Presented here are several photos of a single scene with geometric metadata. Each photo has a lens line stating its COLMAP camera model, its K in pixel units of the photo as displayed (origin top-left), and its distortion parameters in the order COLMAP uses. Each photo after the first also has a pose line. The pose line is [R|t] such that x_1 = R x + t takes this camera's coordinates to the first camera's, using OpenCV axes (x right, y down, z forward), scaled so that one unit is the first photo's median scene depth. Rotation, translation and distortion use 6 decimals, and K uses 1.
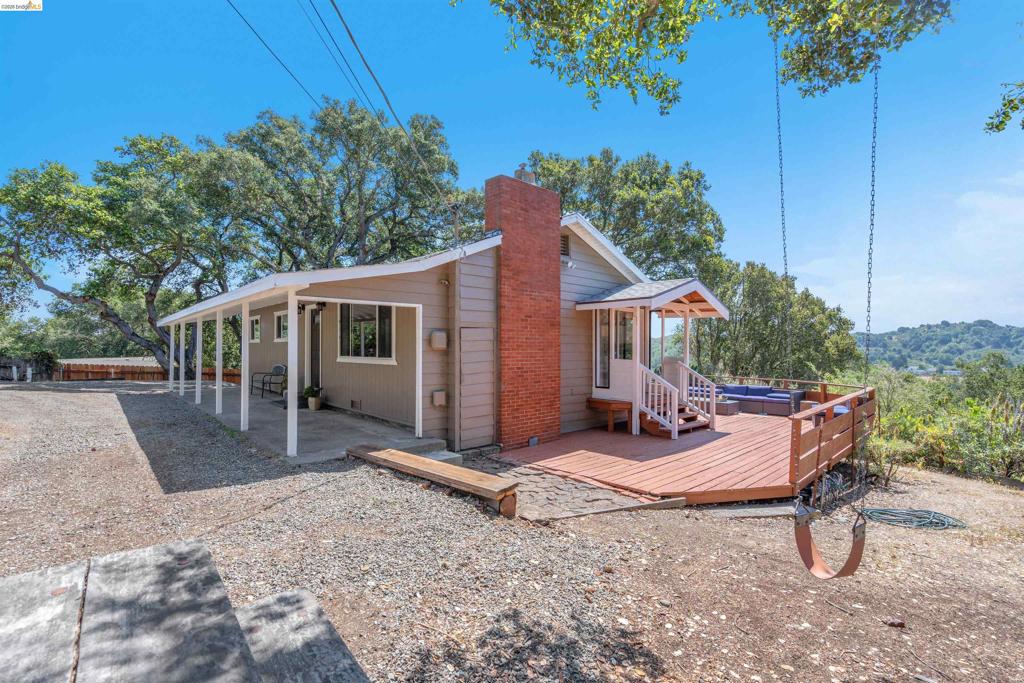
lens RADIAL K [[463.5, 0, 510.6], [0, 463.5, 345.4], [0, 0, 1]] dist [-0.001978, -0.000102]
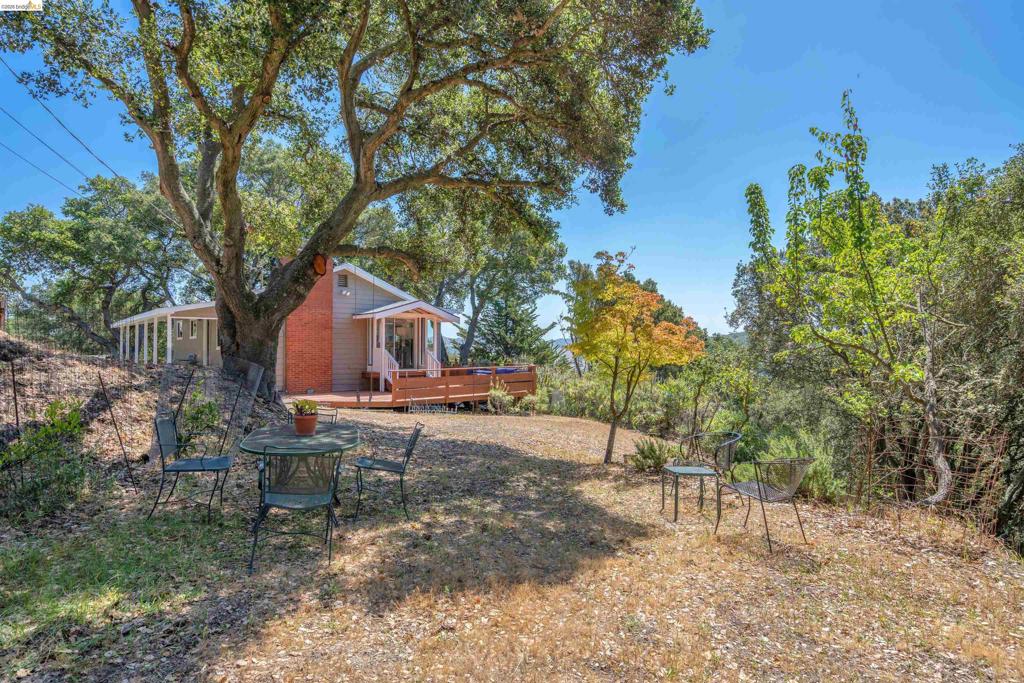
lens RADIAL K [[578.2, 0, 513.4], [0, 578.2, 339.7], [0, 0, 1]] dist [0.001093, 0.000420]
pose [[0.999014, -0.003622, -0.044254, 0.447678], [0.003201, 0.999949, -0.009570, 0.012255], [0.044286, 0.009419, 0.998974, -0.586141]]
